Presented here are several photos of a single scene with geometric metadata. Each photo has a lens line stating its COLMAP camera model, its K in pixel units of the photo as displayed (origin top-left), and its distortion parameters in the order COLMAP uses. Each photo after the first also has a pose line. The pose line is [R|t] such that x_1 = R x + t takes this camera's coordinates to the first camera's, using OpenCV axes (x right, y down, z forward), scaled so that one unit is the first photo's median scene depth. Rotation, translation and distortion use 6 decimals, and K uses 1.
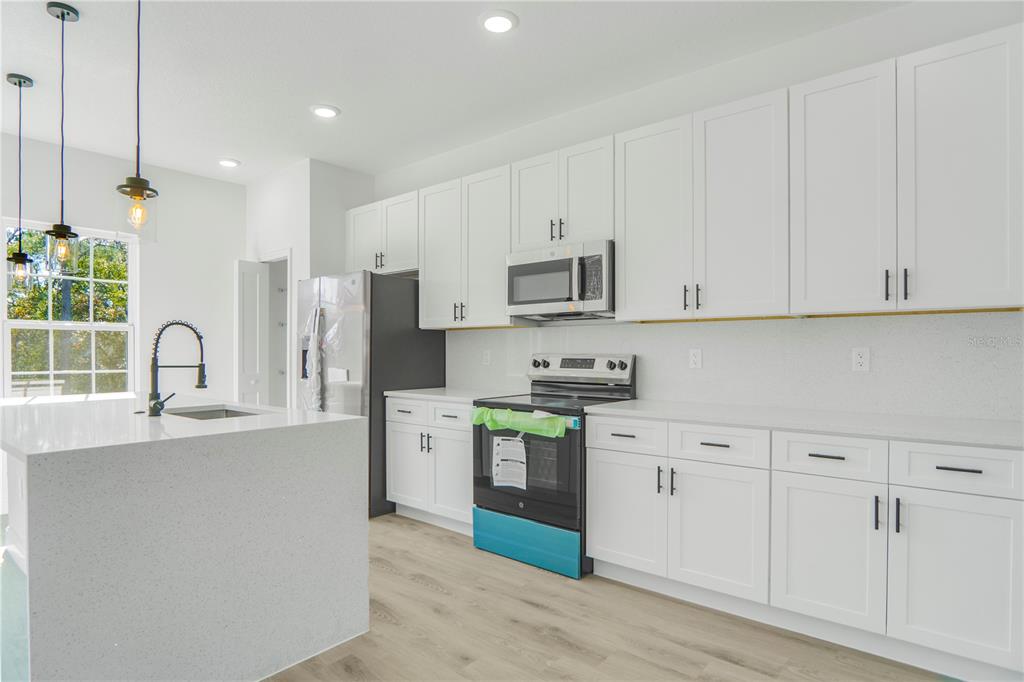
lens RADIAL K [[546.8, 0, 503.2], [0, 546.8, 356.2], [0, 0, 1]] dist [-0.029704, 0.006305]
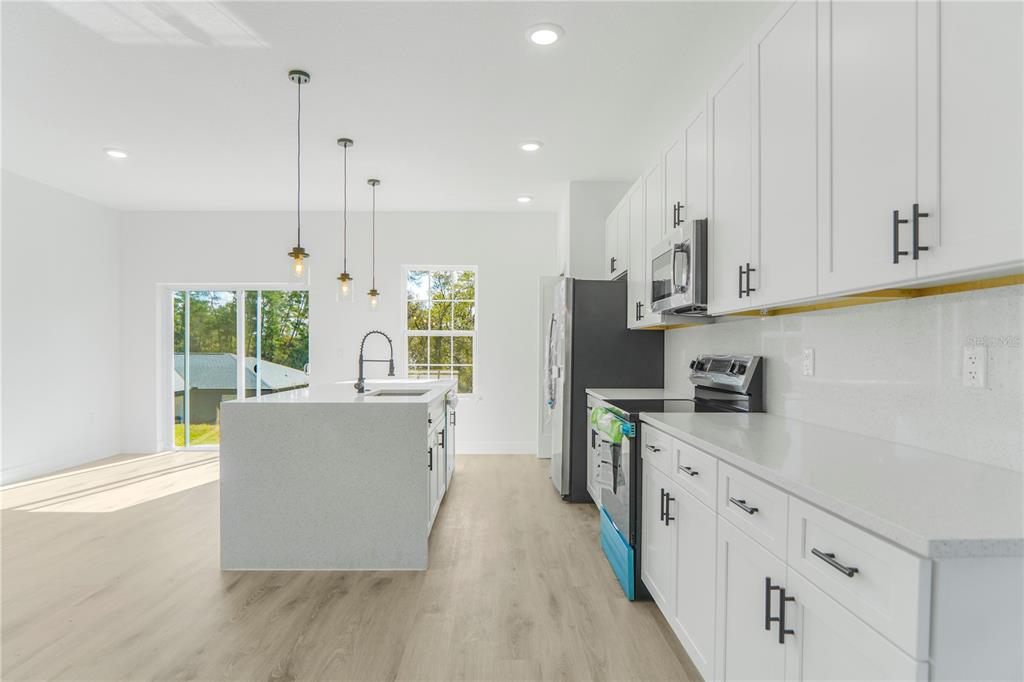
lens RADIAL K [[546.8, 0, 516.3], [0, 546.8, 359.8], [0, 0, 1]] dist [-0.029704, 0.006305]
pose [[0.667380, 0.013730, -0.744591, 0.616566], [-0.009792, 0.999905, 0.009661, -0.001739], [0.744653, 0.000844, 0.667451, 0.223253]]
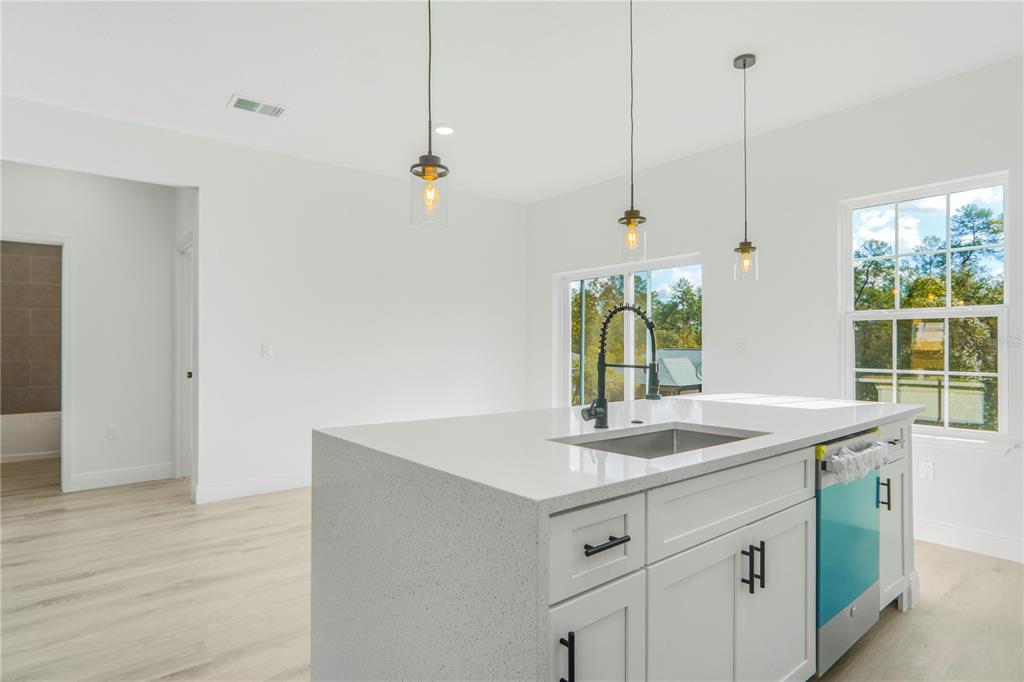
lens RADIAL K [[546.8, 0, 508.4], [0, 546.8, 346.9], [0, 0, 1]] dist [-0.029704, 0.006305]
pose [[-0.176941, 0.002043, -0.984219, 0.127553], [-0.009918, 0.999943, 0.003858, -0.006246], [0.984171, 0.010444, -0.176911, 0.768797]]
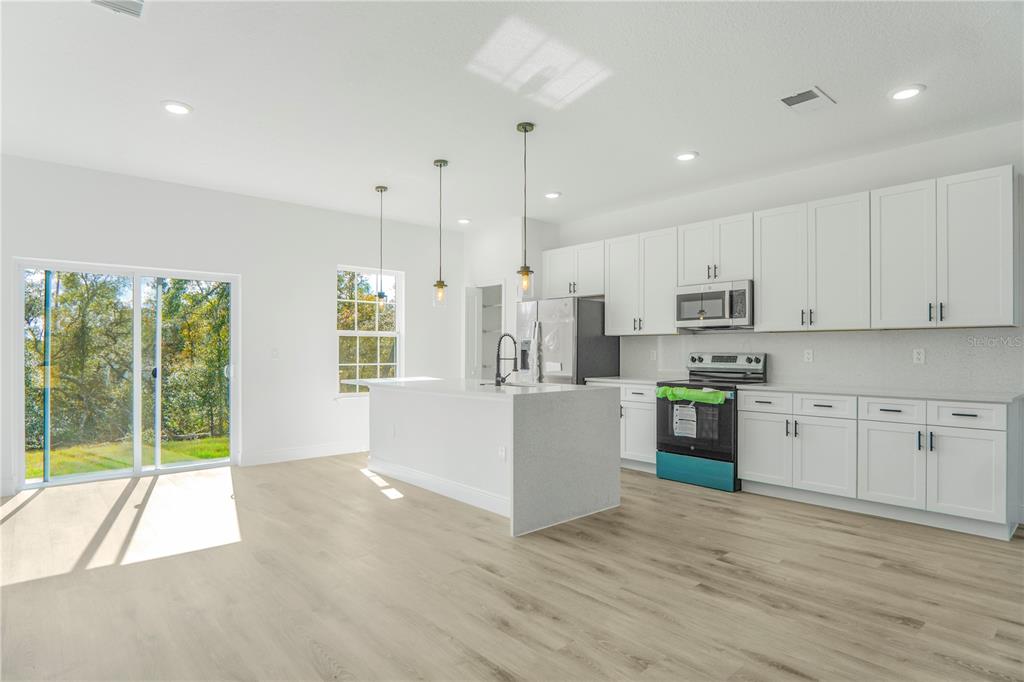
lens RADIAL K [[546.8, 0, 507.6], [0, 546.8, 349.1], [0, 0, 1]] dist [-0.029704, 0.006305]
pose [[0.988512, 0.000796, -0.151139, -0.252472], [-0.002713, 0.999918, -0.012476, 0.006492], [0.151117, 0.012743, 0.988434, -0.631019]]
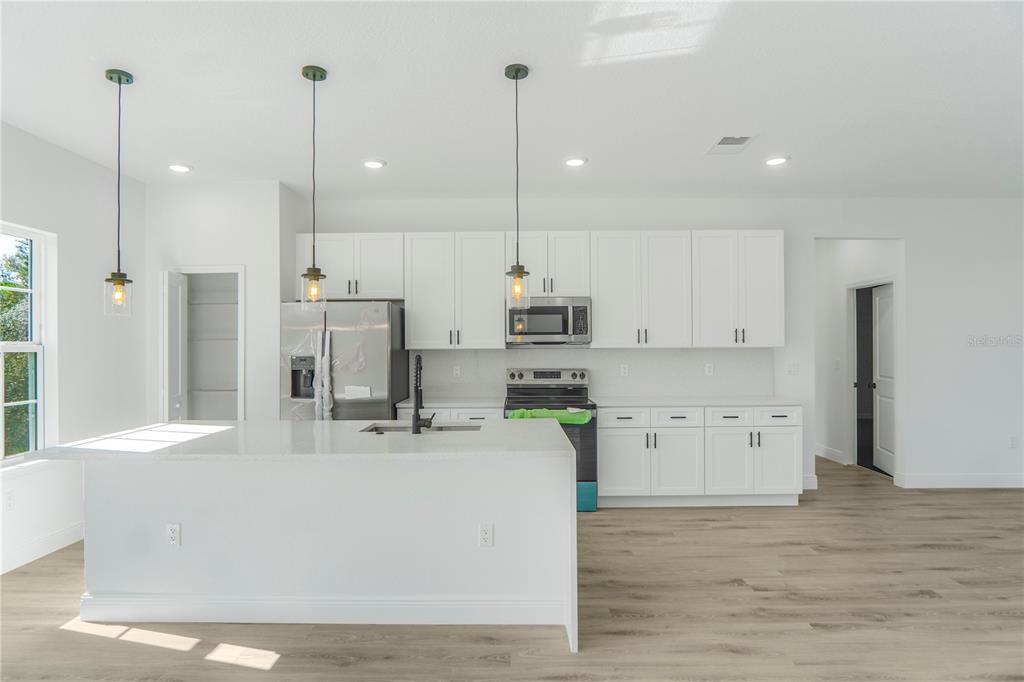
lens RADIAL K [[546.8, 0, 508.6], [0, 546.8, 343.9], [0, 0, 1]] dist [-0.029704, 0.006305]
pose [[0.777363, -0.000713, 0.629052, -0.964672], [0.012041, 0.999833, -0.013747, -0.057039], [-0.628938, 0.018261, 0.777241, -0.084512]]
